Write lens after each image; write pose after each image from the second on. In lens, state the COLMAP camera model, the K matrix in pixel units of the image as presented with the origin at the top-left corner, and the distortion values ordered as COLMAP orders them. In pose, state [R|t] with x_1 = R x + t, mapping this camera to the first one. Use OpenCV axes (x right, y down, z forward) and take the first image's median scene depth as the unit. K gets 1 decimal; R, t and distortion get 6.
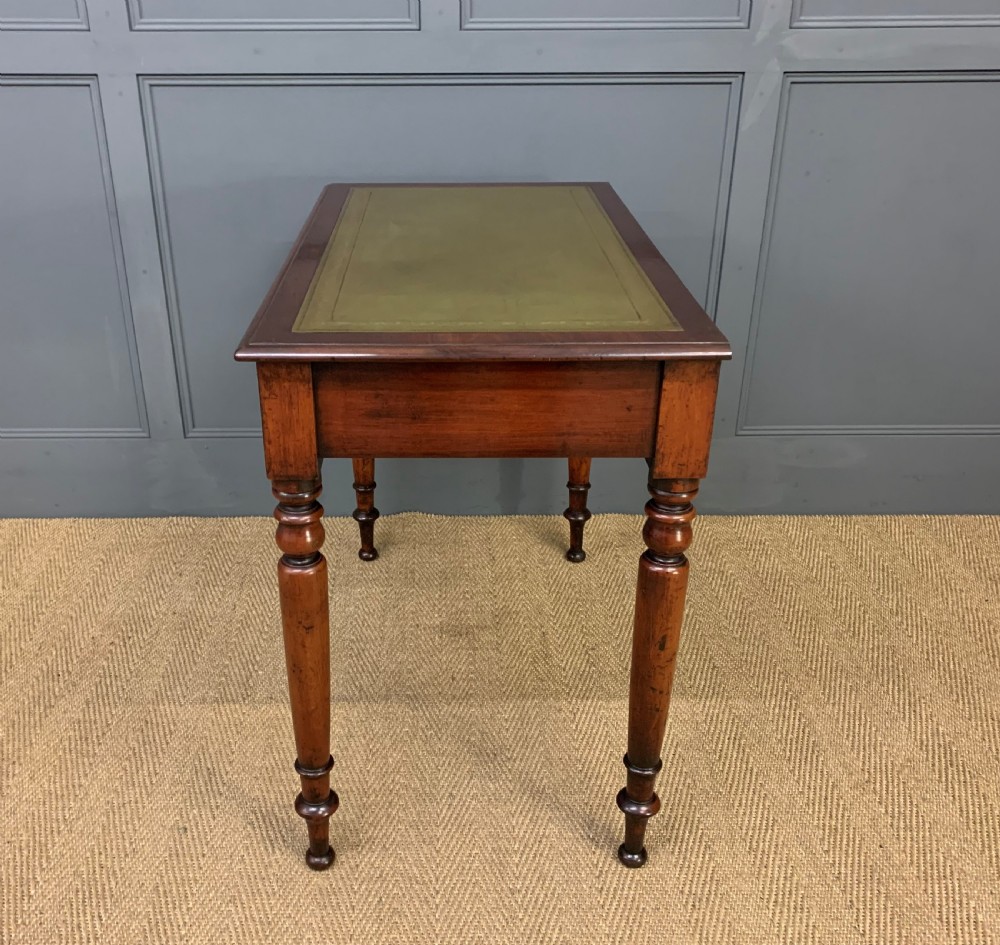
lens RADIAL K [[1039.0, 0, 455.0], [0, 1039.0, 472.7], [0, 0, 1]] dist [0.091405, -0.191186]
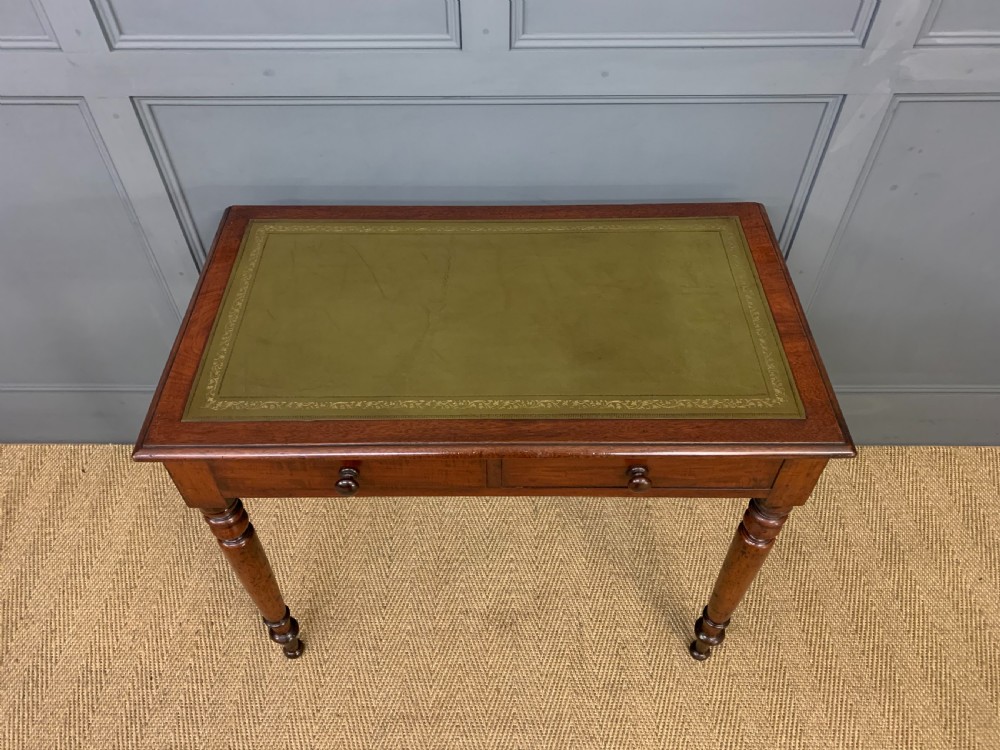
lens RADIAL K [[769.5, 0, 495.8], [0, 769.5, 366.2], [0, 0, 1]] dist [0.014023, 0.006199]
pose [[0.999923, 0.006737, -0.010389, 0.001935], [-0.002248, 0.923837, 0.382779, -0.433859], [0.012176, -0.382727, 0.923781, 0.352896]]
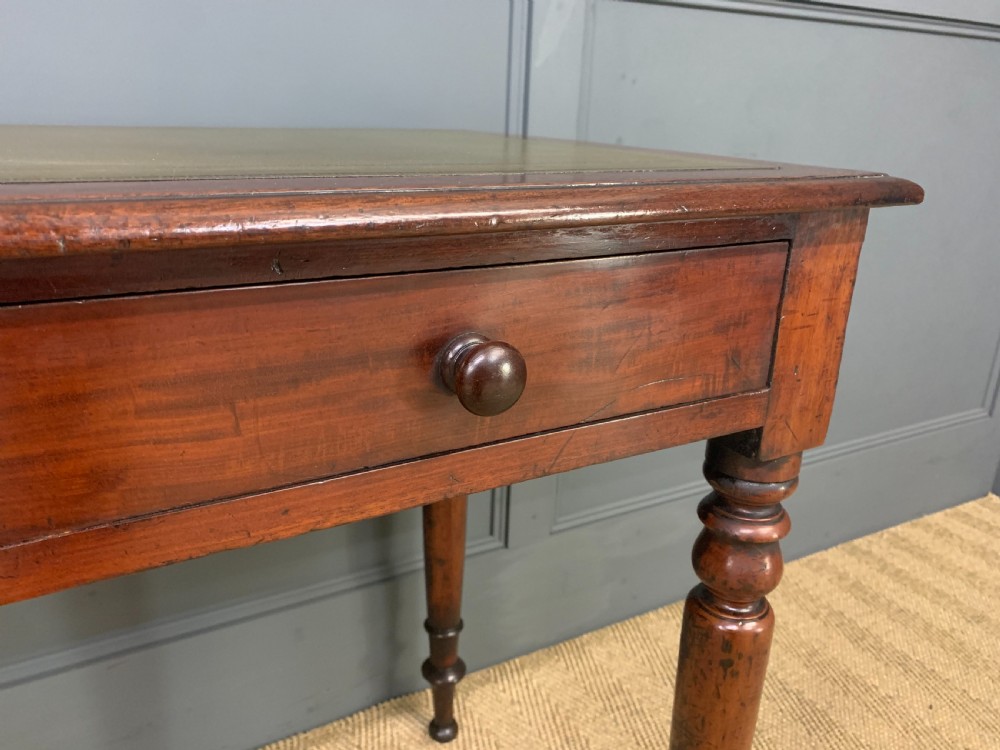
lens RADIAL K [[769.5, 0, 495.8], [0, 769.5, 366.2], [0, 0, 1]] dist [0.014023, 0.006199]
pose [[0.875962, -0.124544, 0.466025, 0.022603], [0.179718, 0.980802, -0.075689, -0.135784], [-0.447652, 0.150054, 0.881528, 0.680788]]
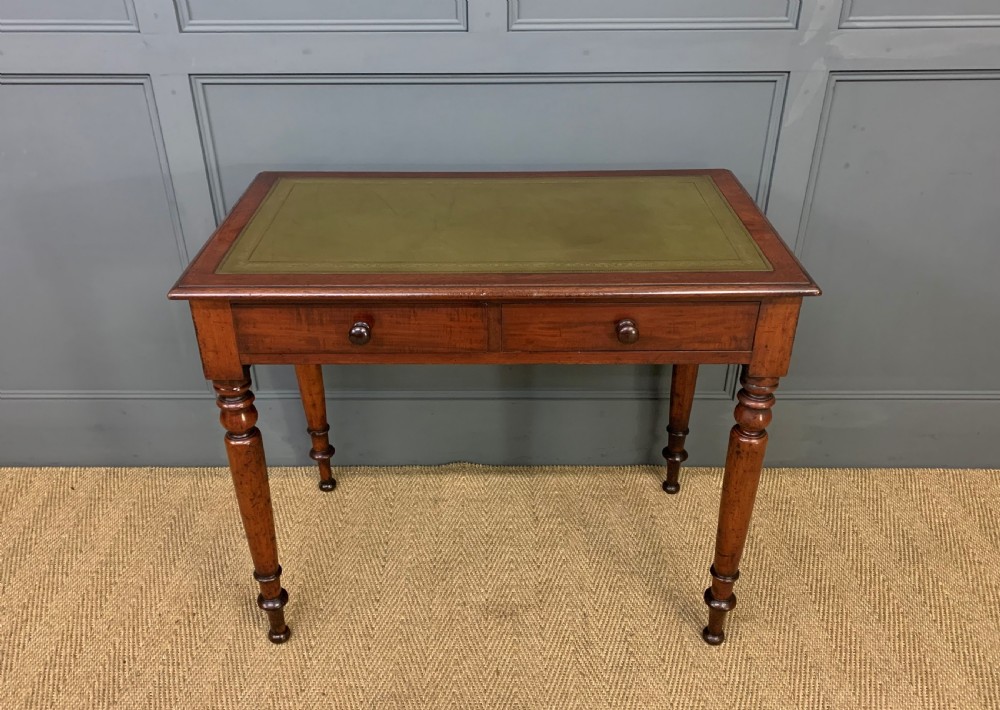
lens RADIAL K [[840.5, 0, 492.9], [0, 840.5, 347.2], [0, 0, 1]] dist [0.008428, 0.017224]
pose [[0.999899, 0.004139, -0.013573, 0.003245], [-0.003108, 0.997168, 0.075137, -0.184860], [0.013846, -0.075087, 0.997081, 0.178474]]
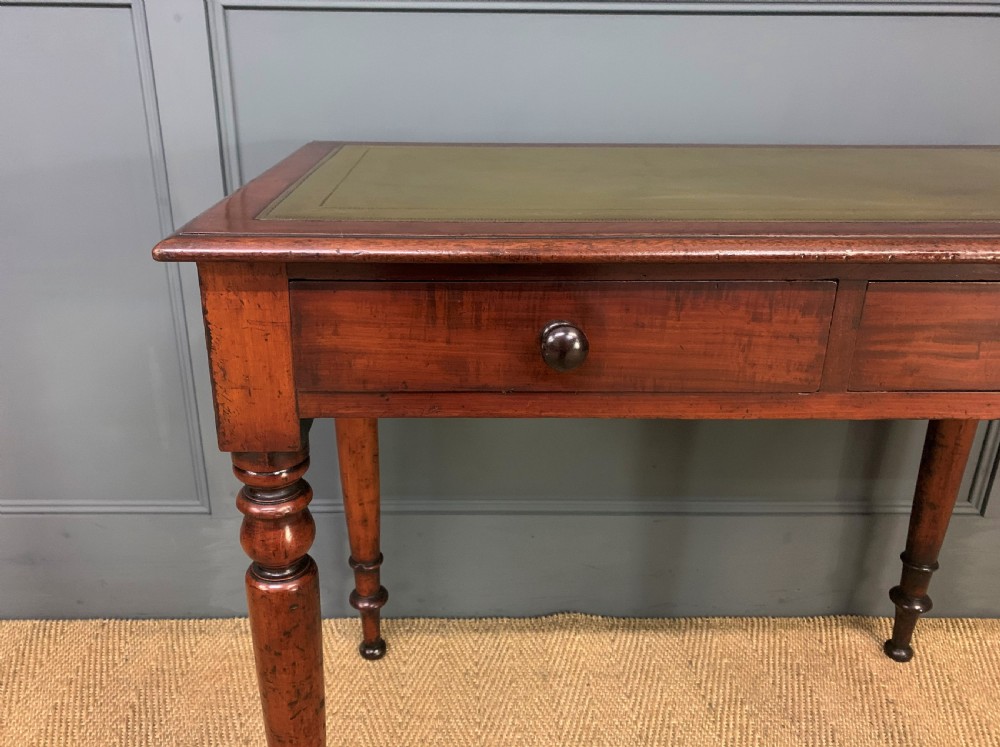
lens RADIAL K [[804.3, 0, 474.6], [0, 804.3, 353.4], [0, 0, 1]] dist [0.000349, 0.003652]
pose [[0.999920, 0.007044, 0.010523, -0.144314], [-0.006153, 0.996576, -0.082451, -0.119067], [-0.011067, 0.082379, 0.996540, 0.540805]]
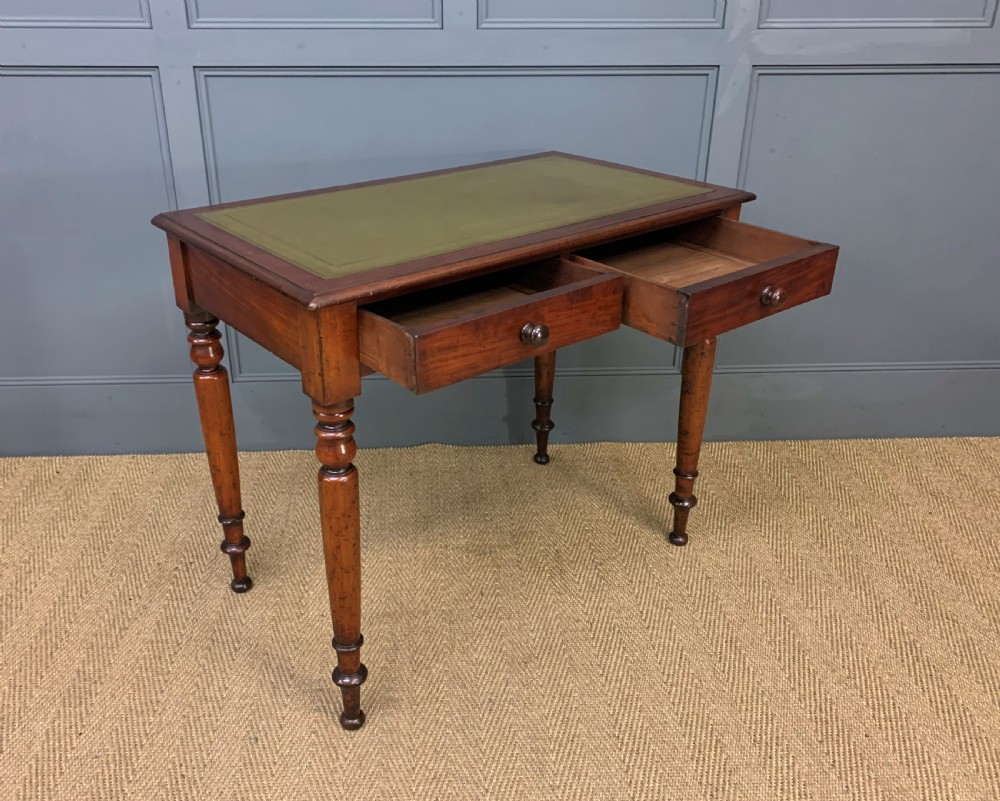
lens RADIAL K [[893.9, 0, 471.2], [0, 893.9, 377.2], [0, 0, 1]] dist [0.058232, -0.093829]
pose [[0.998834, -0.014058, 0.046176, -0.053924], [0.014932, 0.999715, -0.018627, -0.020437], [-0.045901, 0.019294, 0.998760, 0.017553]]
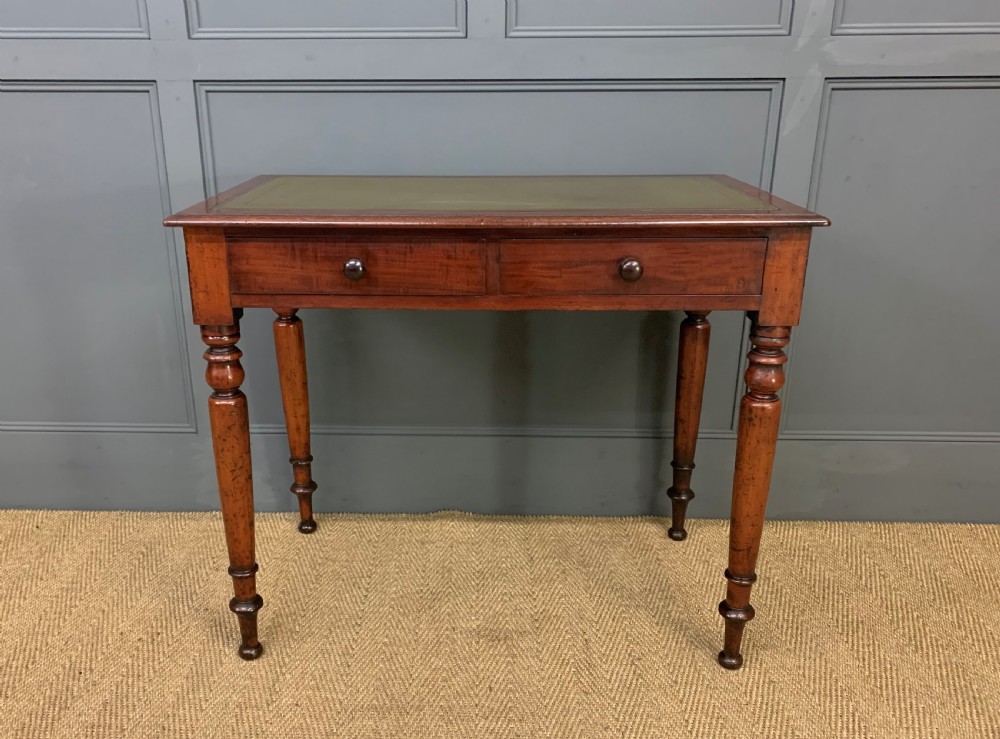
lens RADIAL K [[880.9, 0, 457.8], [0, 880.9, 394.5], [0, 0, 1]] dist [0.007646, 0.017268]
pose [[0.999216, 0.012895, -0.037429, -0.004874], [-0.016656, 0.994647, -0.101979, 0.015615], [0.035914, 0.102523, 0.994082, 0.177938]]
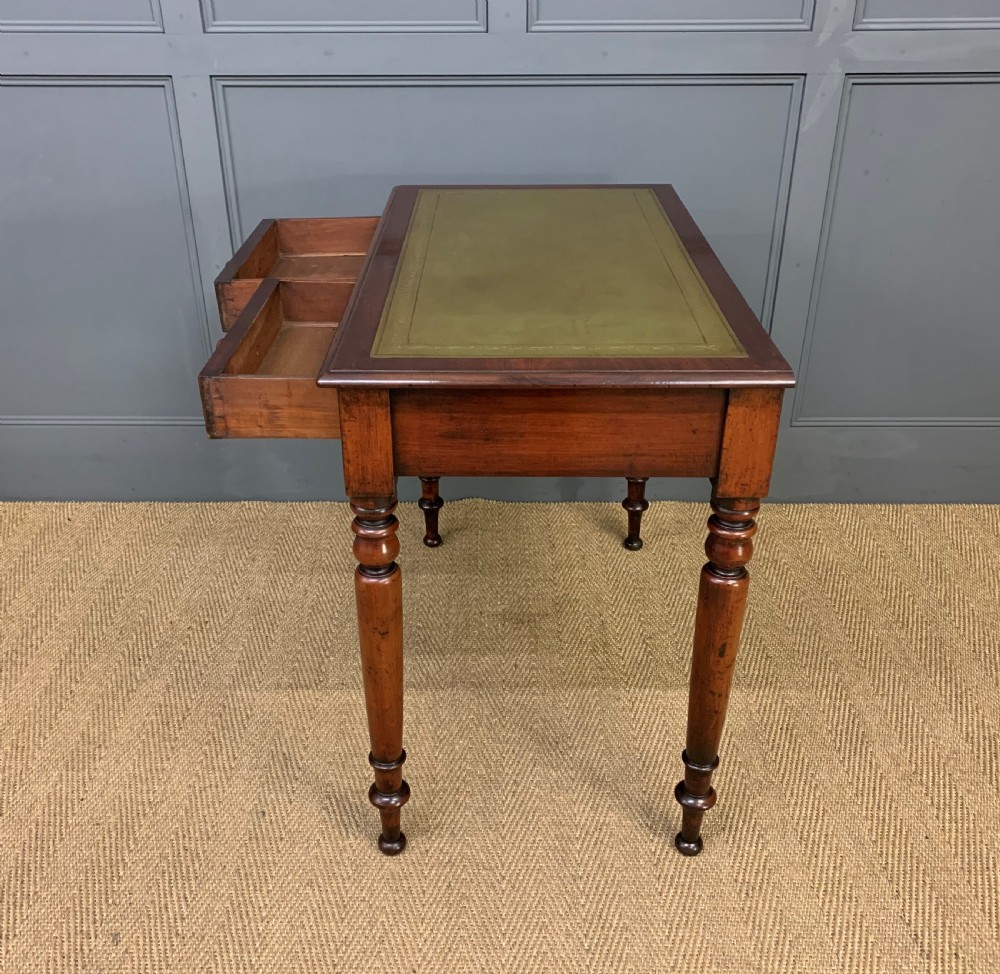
lens RADIAL K [[1015.4, 0, 493.6], [0, 1015.4, 469.9], [0, 0, 1]] dist [0.087555, -0.174606]
pose [[0.999897, 0.006040, -0.013053, -0.011705], [-0.005520, 0.999204, 0.039498, -0.038031], [0.013281, -0.039422, 0.999134, -0.010525]]
